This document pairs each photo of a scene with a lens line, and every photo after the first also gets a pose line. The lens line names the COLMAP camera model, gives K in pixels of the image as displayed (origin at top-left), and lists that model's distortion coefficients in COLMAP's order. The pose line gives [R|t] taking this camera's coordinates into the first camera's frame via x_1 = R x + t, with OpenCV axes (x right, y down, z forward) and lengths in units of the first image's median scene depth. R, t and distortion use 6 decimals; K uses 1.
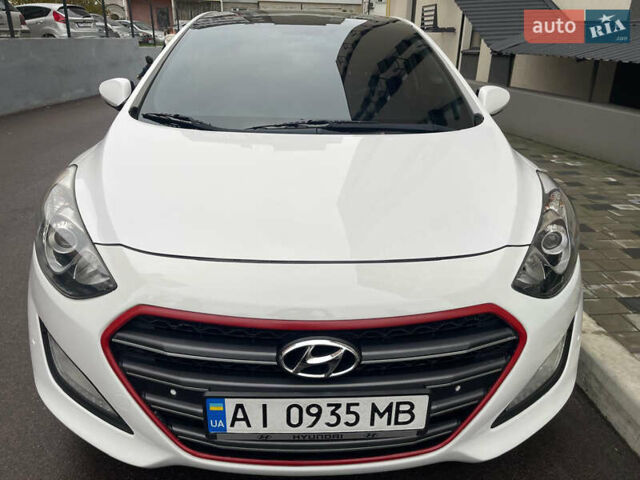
lens RADIAL K [[482.6, 0, 319.5], [0, 482.6, 239.5], [0, 0, 1]] dist [0.074290, -0.093431]
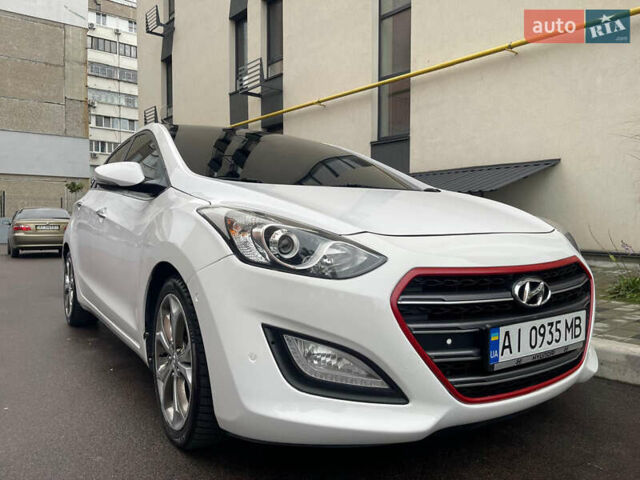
lens RADIAL K [[482.6, 0, 329.9], [0, 482.6, 238.4], [0, 0, 1]] dist [0.074290, -0.093431]
pose [[0.843420, -0.039141, 0.535826, -1.179482], [0.219997, 0.935054, -0.277984, 0.350385], [-0.490146, 0.352338, 0.797255, 0.126468]]
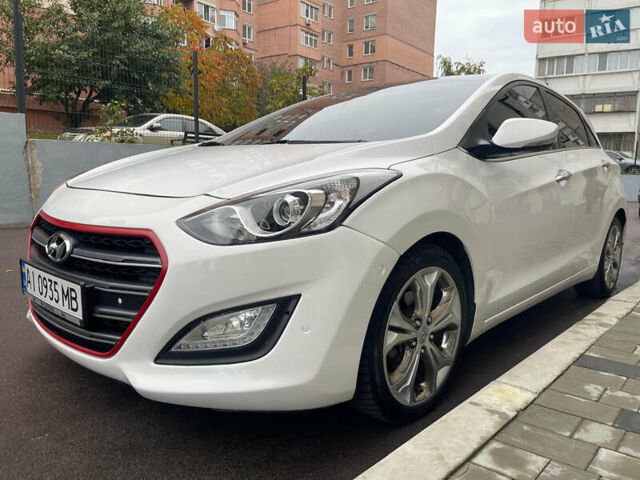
lens RADIAL K [[482.6, 0, 319.0], [0, 482.6, 239.7], [0, 0, 1]] dist [0.074290, -0.093431]
pose [[0.705486, 0.092327, -0.702684, 1.479254], [-0.273662, 0.950070, -0.149922, 0.223979], [0.653757, 0.298066, 0.695527, 0.489825]]
